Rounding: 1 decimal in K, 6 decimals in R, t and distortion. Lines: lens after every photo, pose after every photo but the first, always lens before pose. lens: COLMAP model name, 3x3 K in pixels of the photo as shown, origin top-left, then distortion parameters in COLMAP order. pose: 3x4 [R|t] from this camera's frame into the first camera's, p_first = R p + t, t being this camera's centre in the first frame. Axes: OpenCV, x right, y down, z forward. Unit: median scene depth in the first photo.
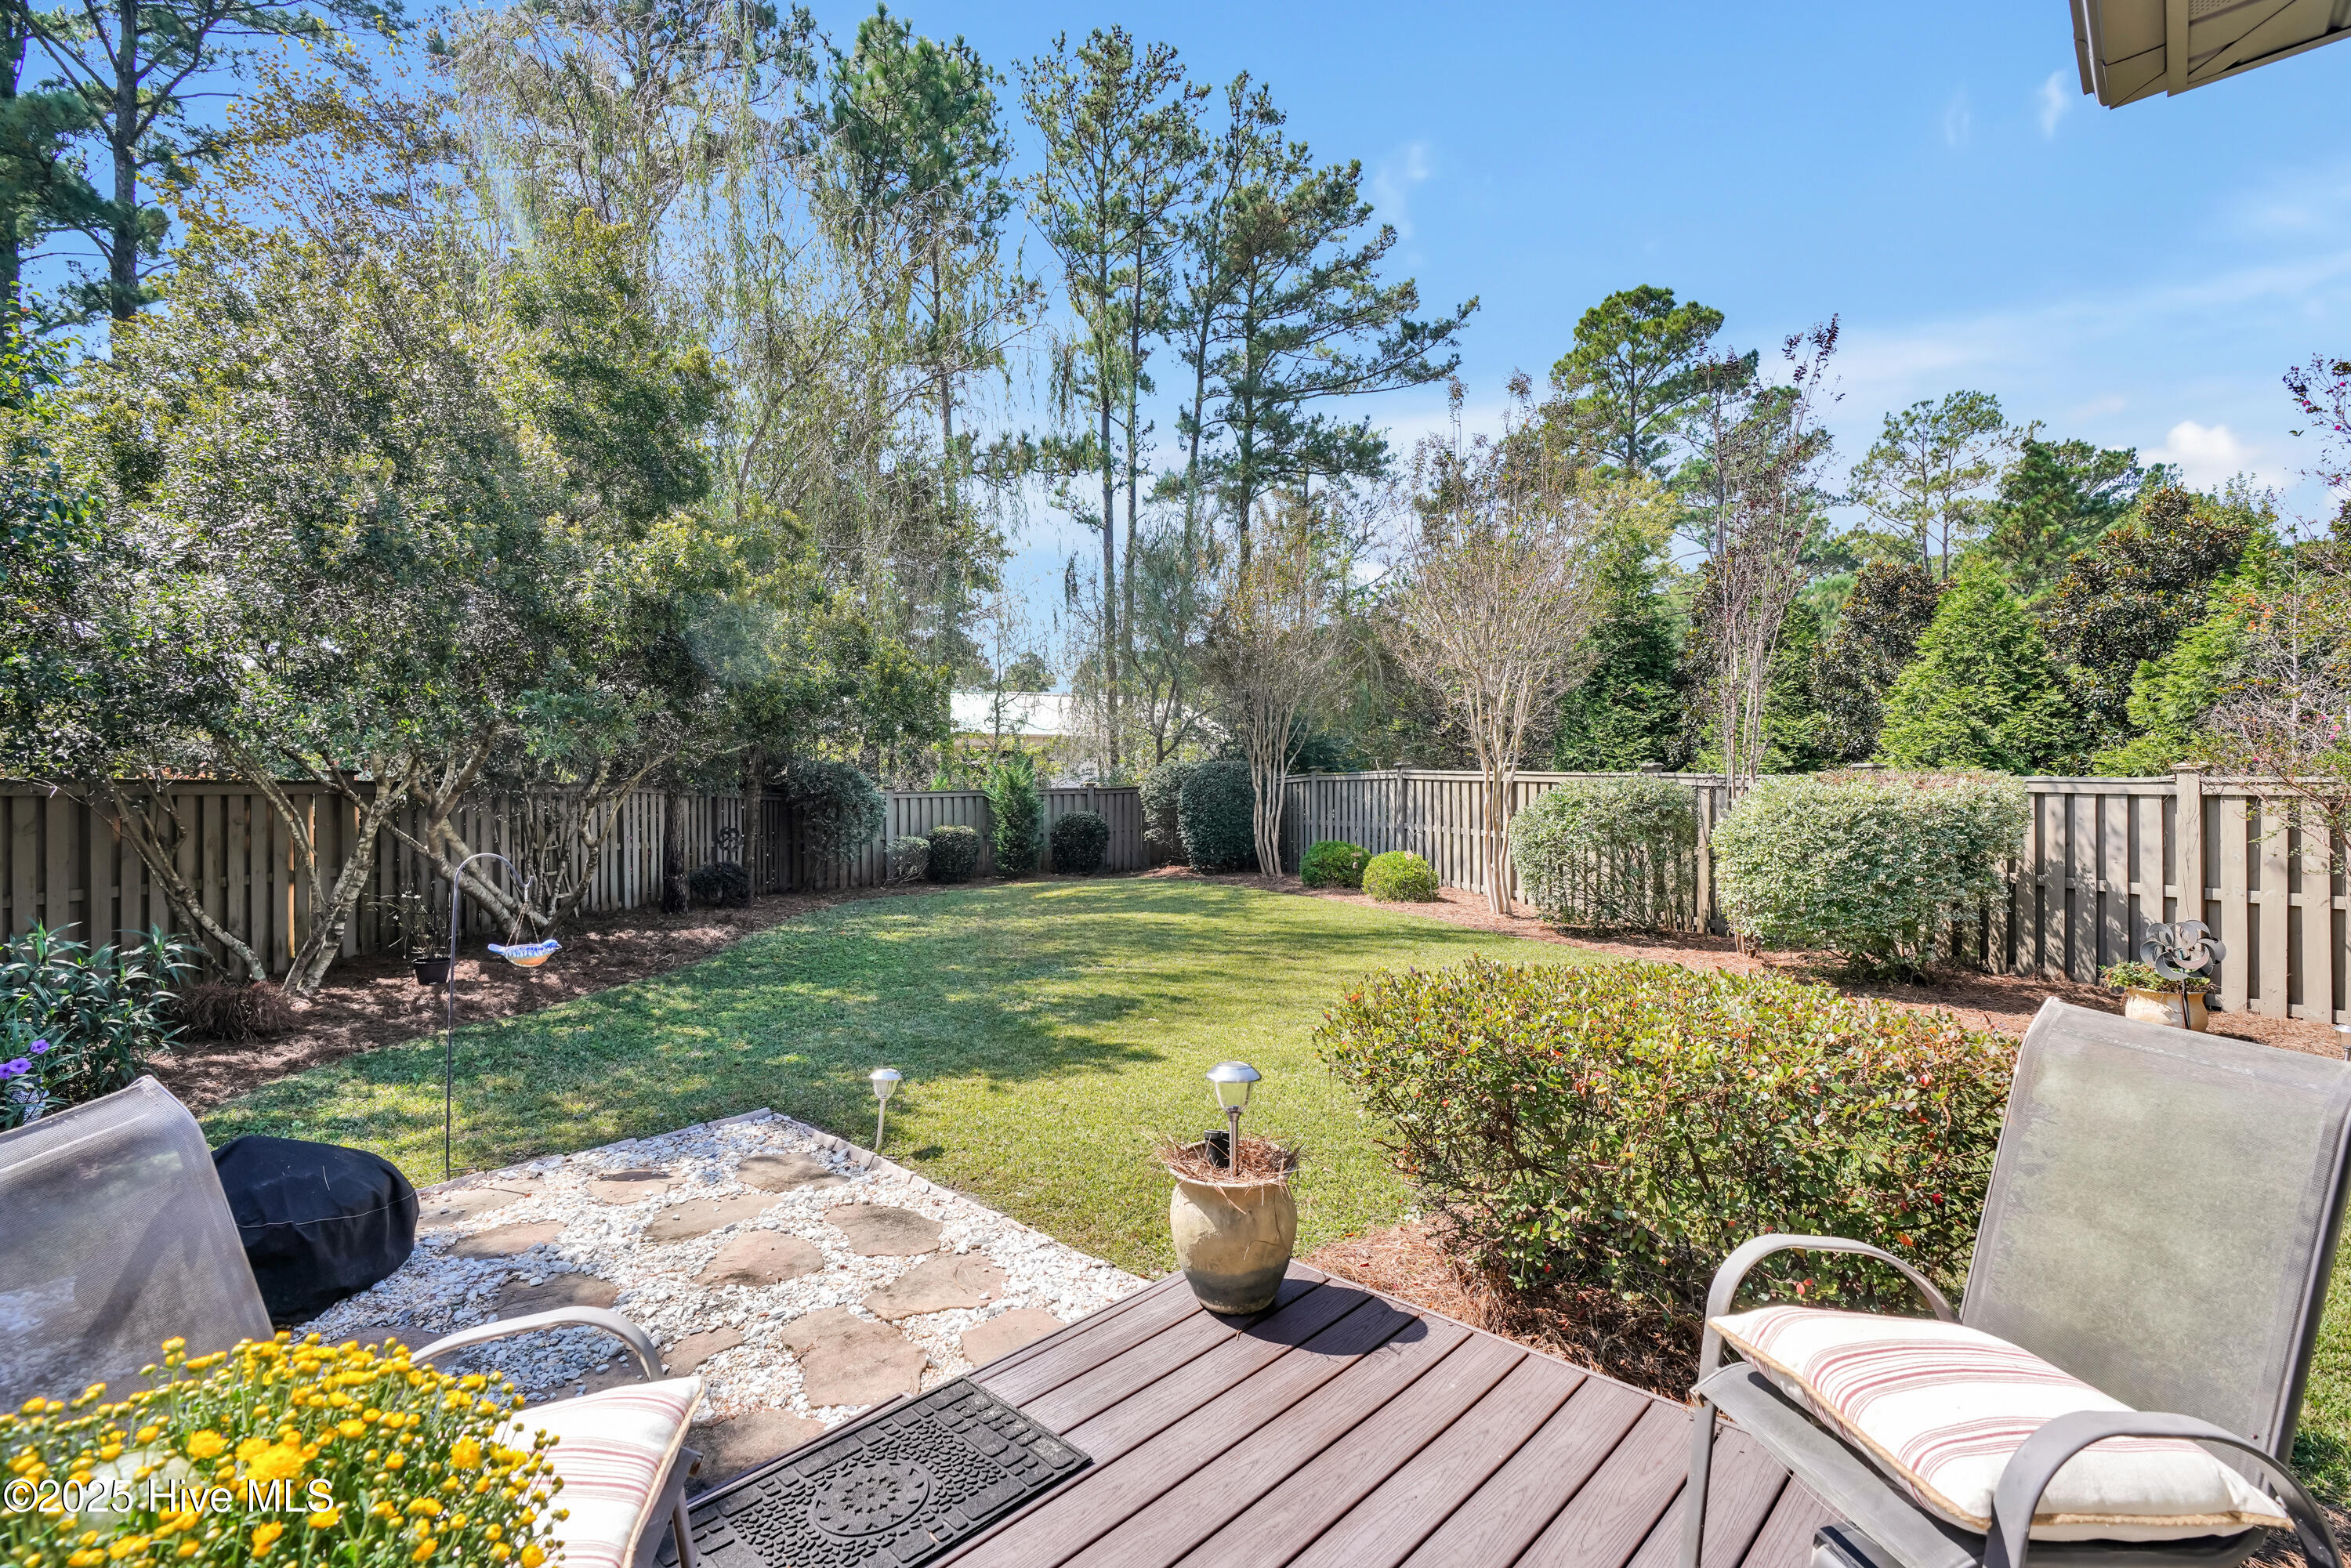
lens RADIAL K [[1095.9, 0, 1226.8], [0, 1095.9, 786.7], [0, 0, 1]] dist [-0.015491, 0.007647]
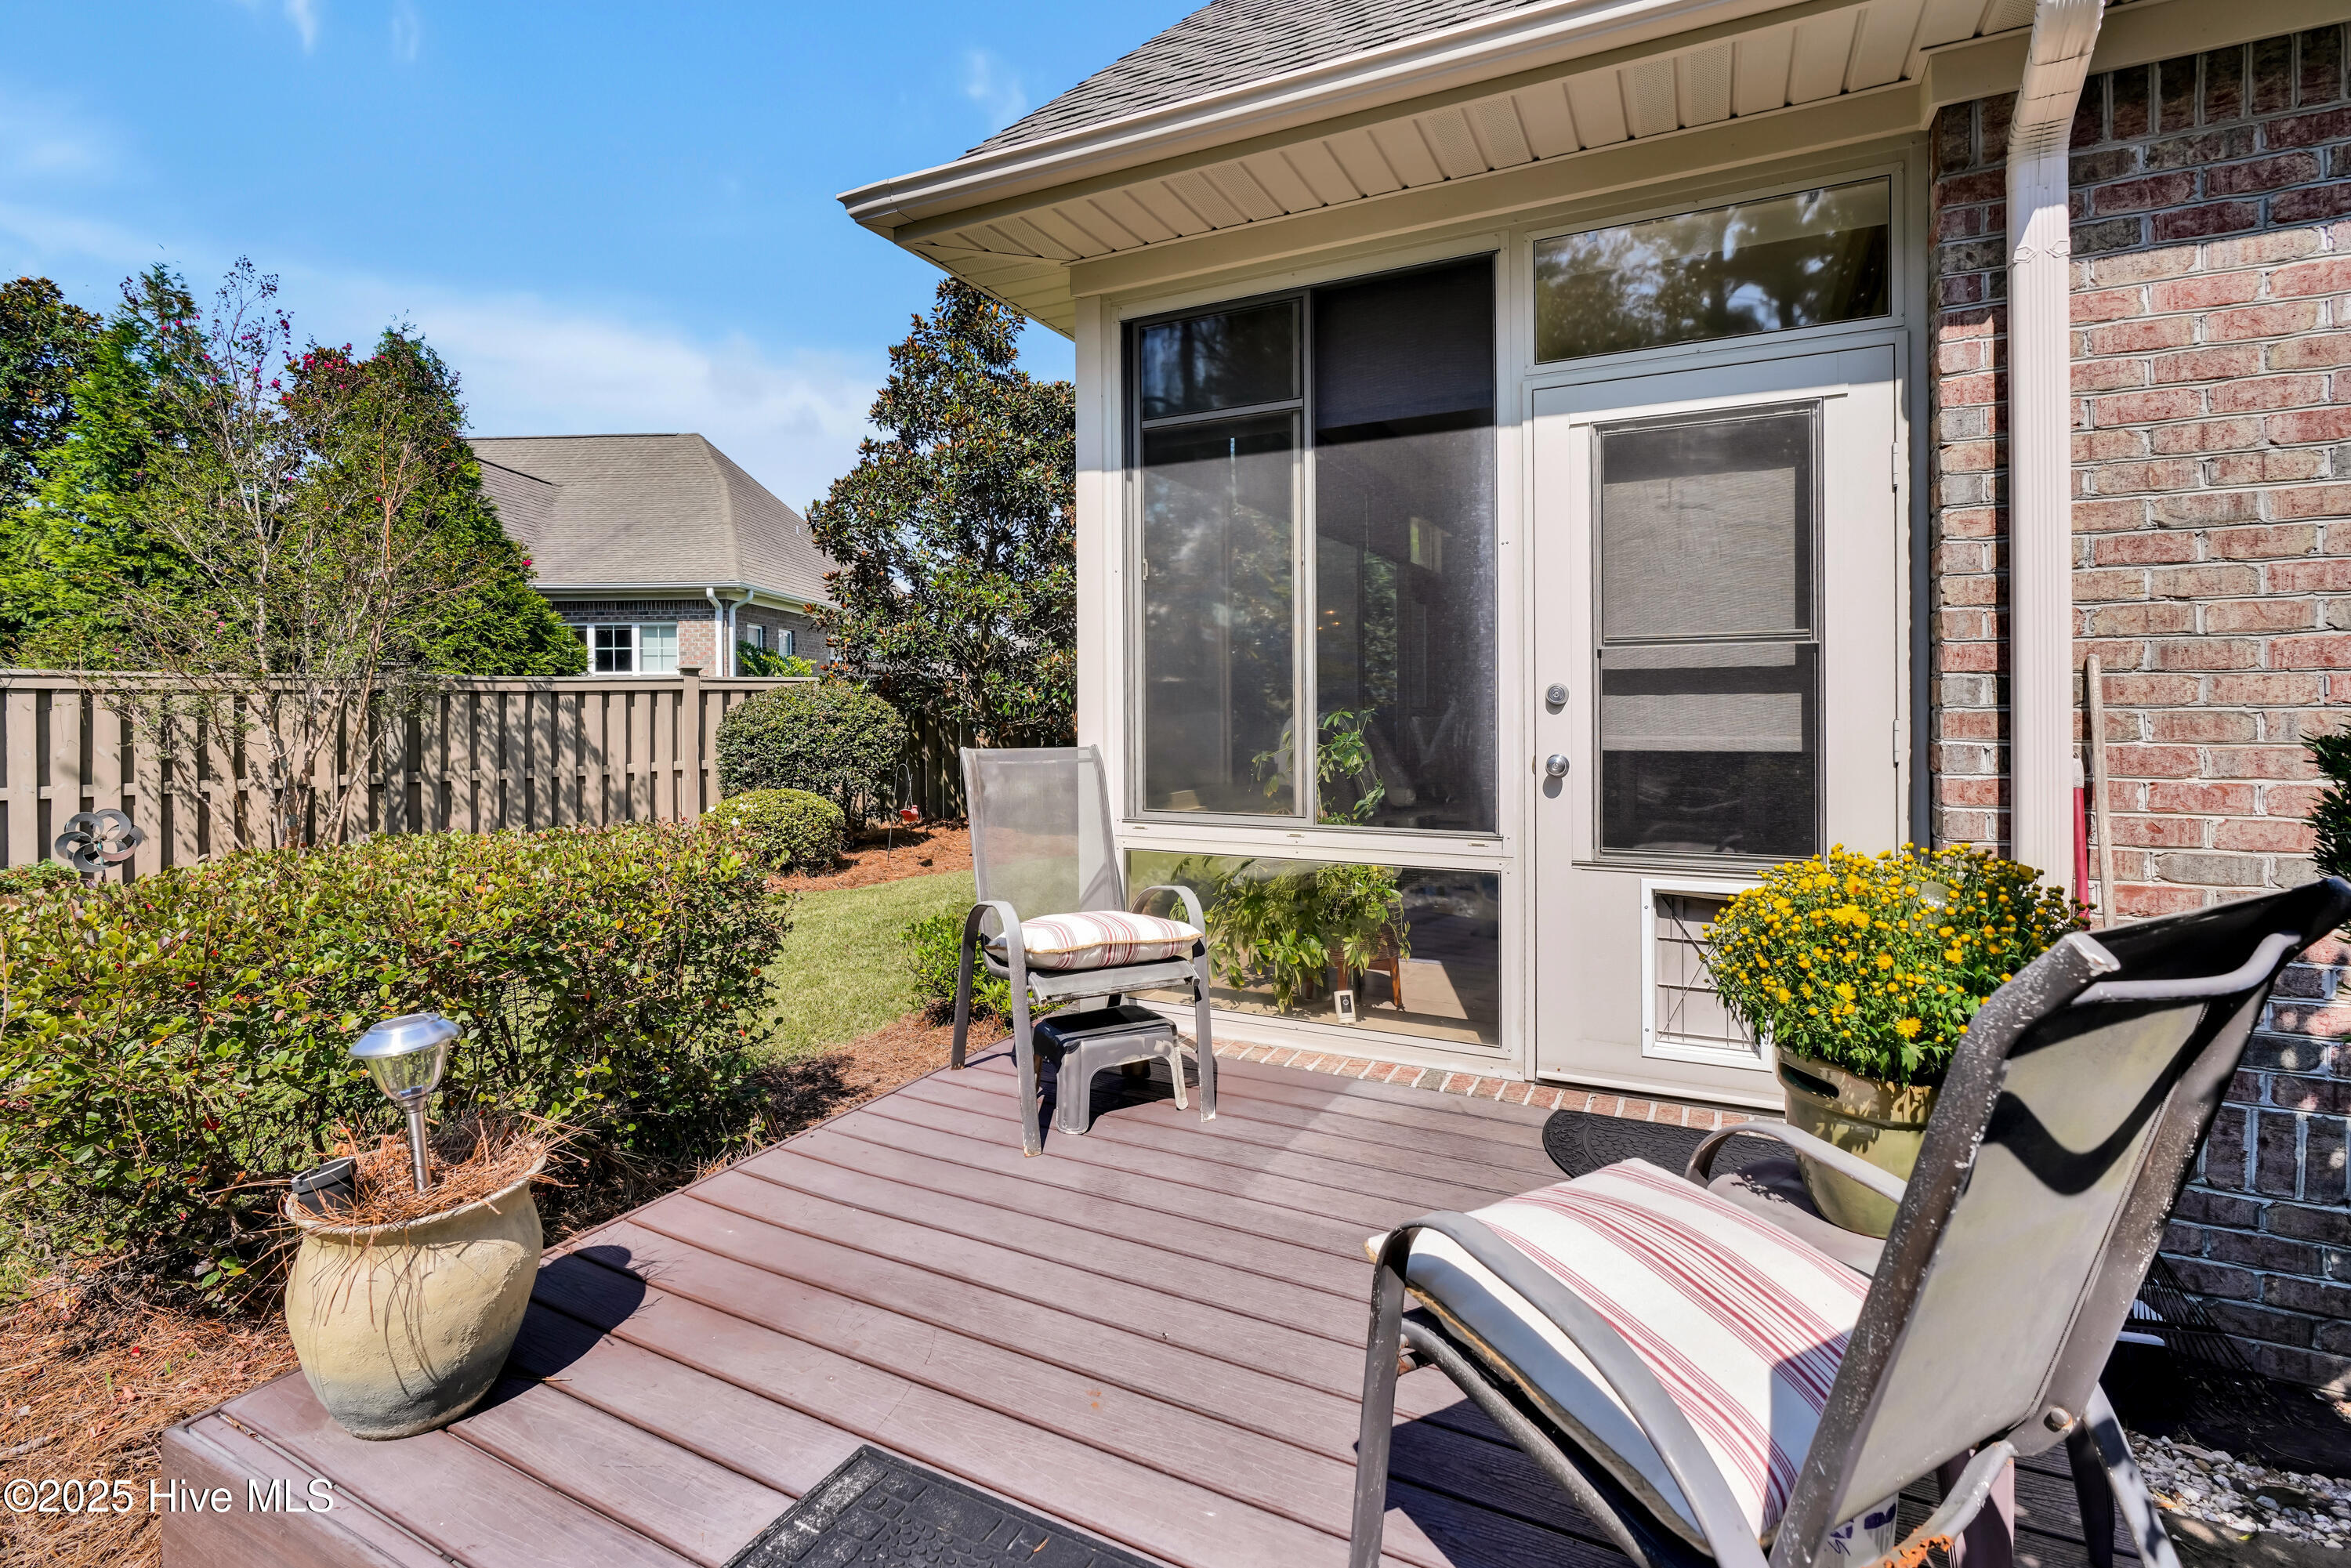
lens RADIAL K [[1075.8, 0, 1176.7], [0, 1075.8, 679.2], [0, 0, 1]] dist [-0.002662, 0.000368]
pose [[-0.274792, 0.023379, 0.961219, -0.434788], [0.011726, 0.999711, -0.020963, 0.052796], [-0.961432, 0.005511, -0.274987, 0.479166]]
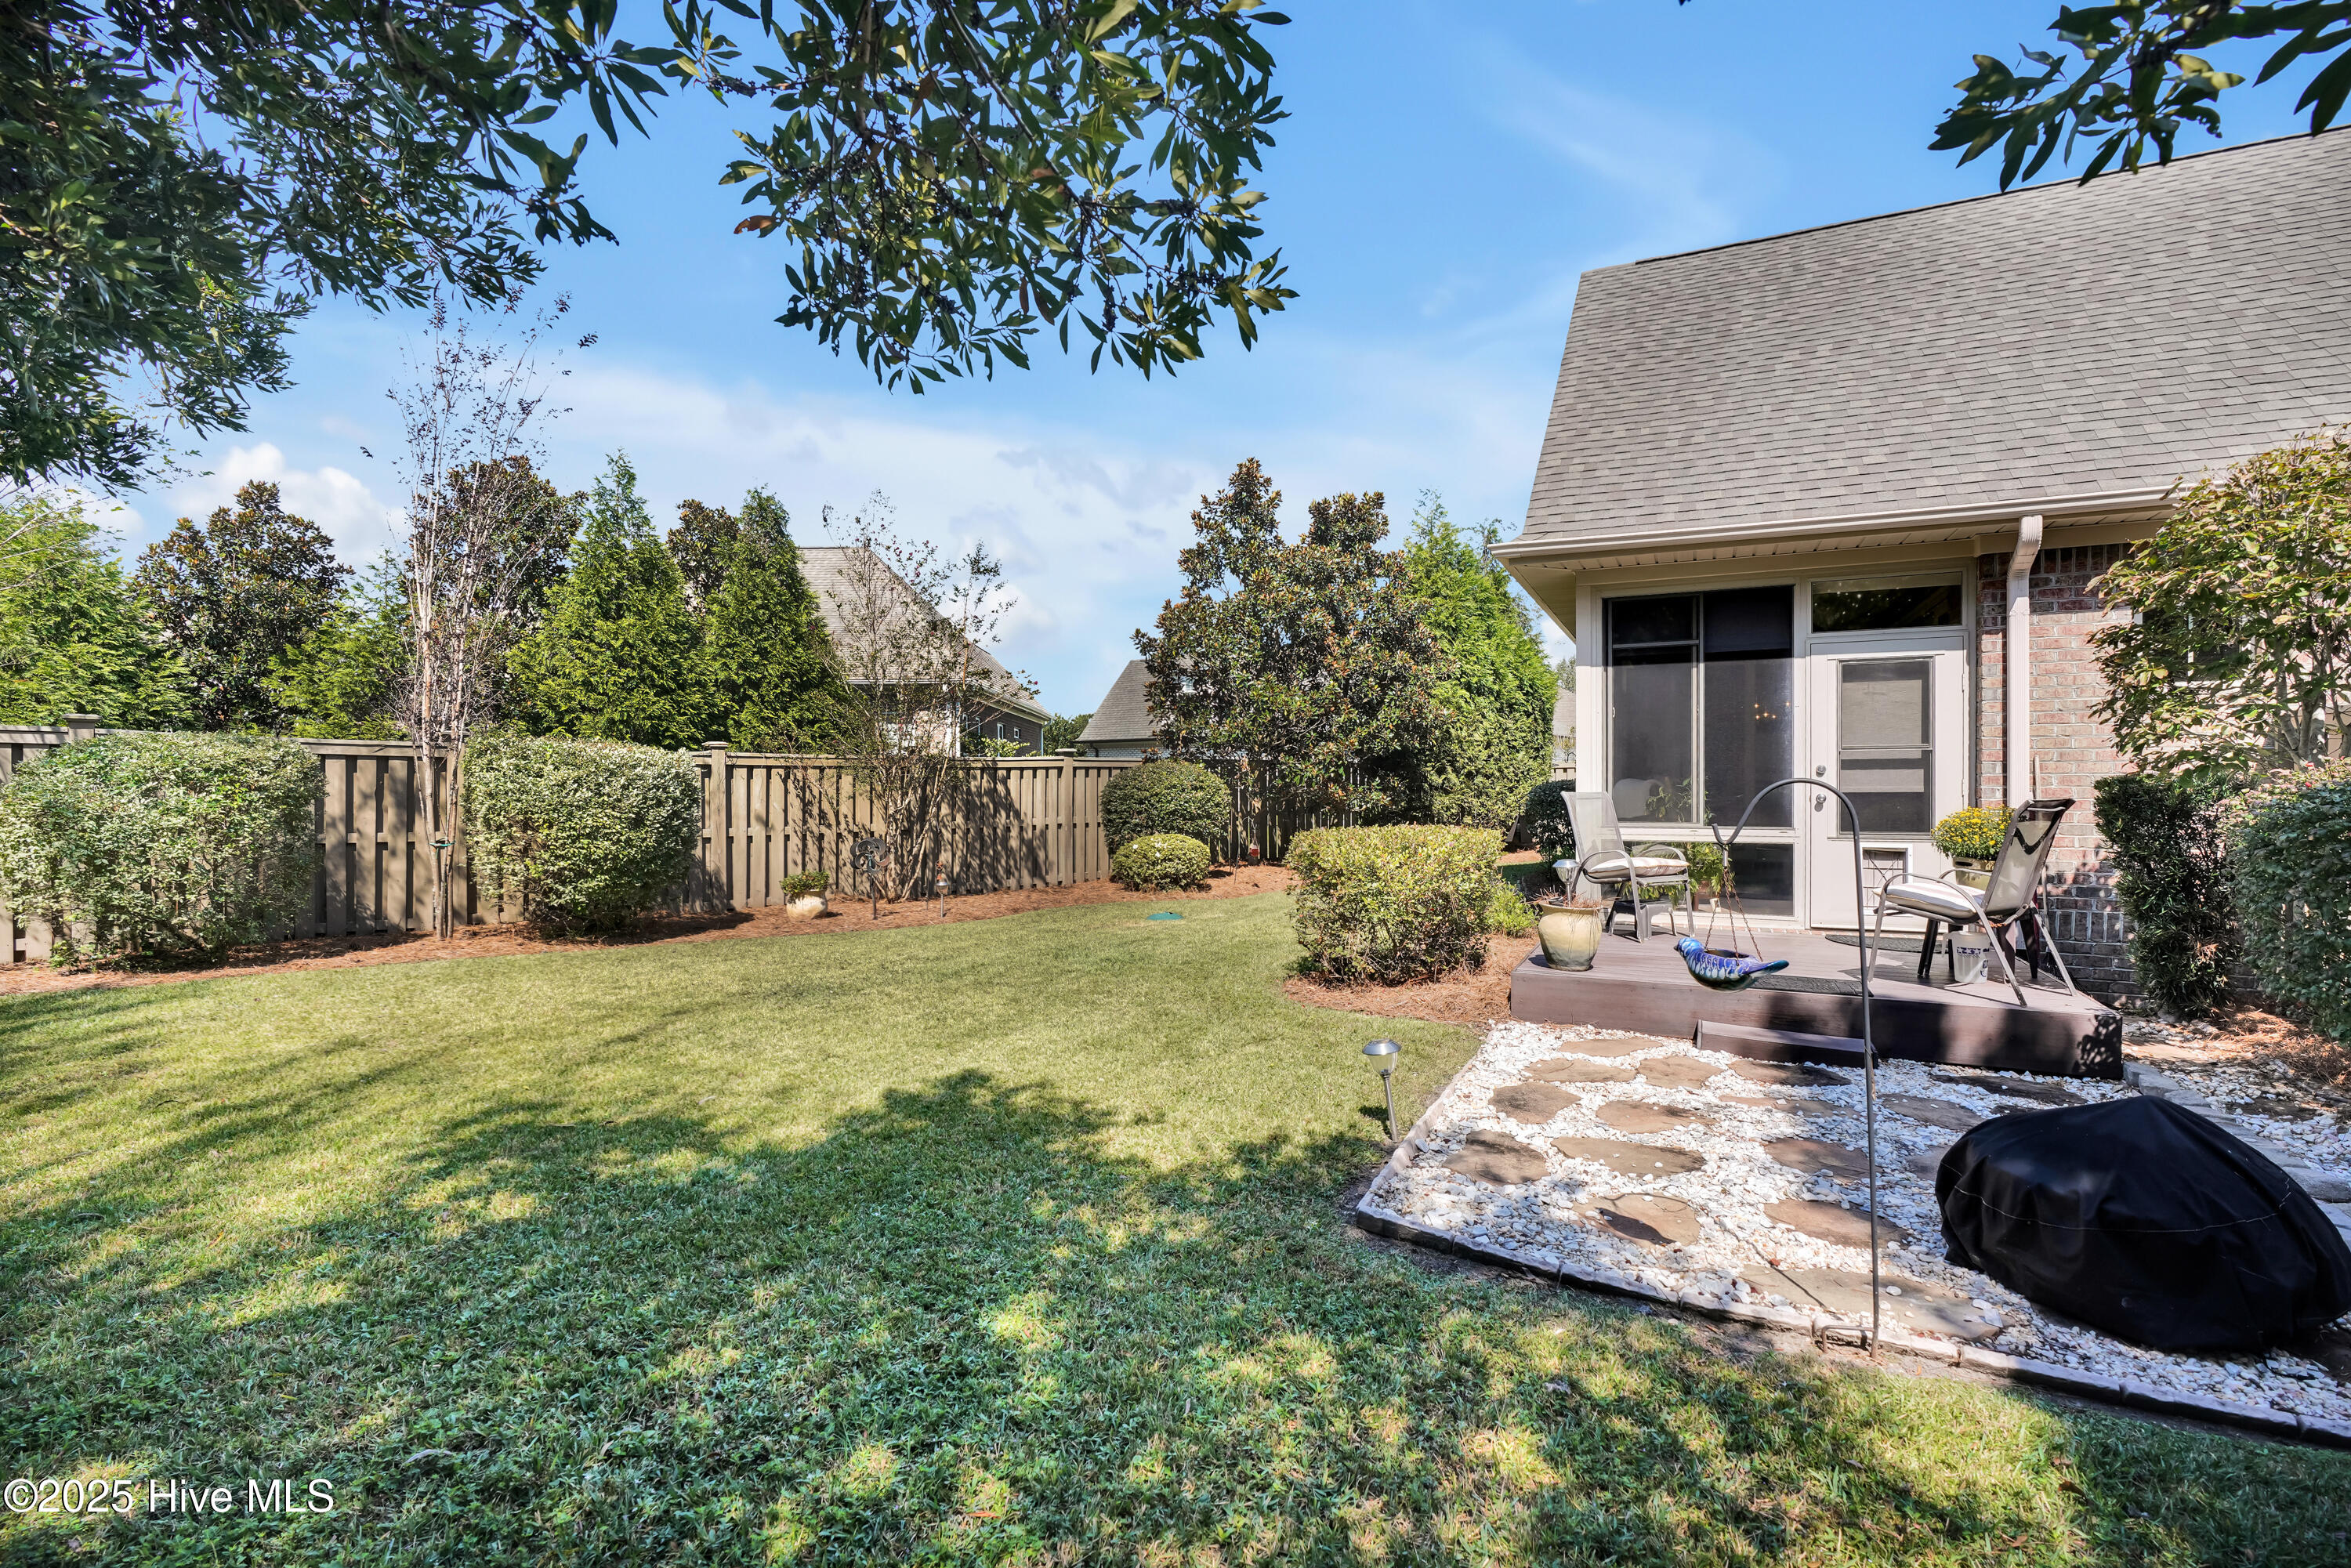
lens RADIAL K [[1074.1, 0, 1171.2], [0, 1074.1, 760.7], [0, 0, 1]] dist [-0.002438, 0.000084]
pose [[-0.293925, 0.020715, 0.955604, -1.075966], [0.009150, 0.999780, -0.018859, 0.059004], [-0.955785, 0.003200, -0.294050, 1.421130]]
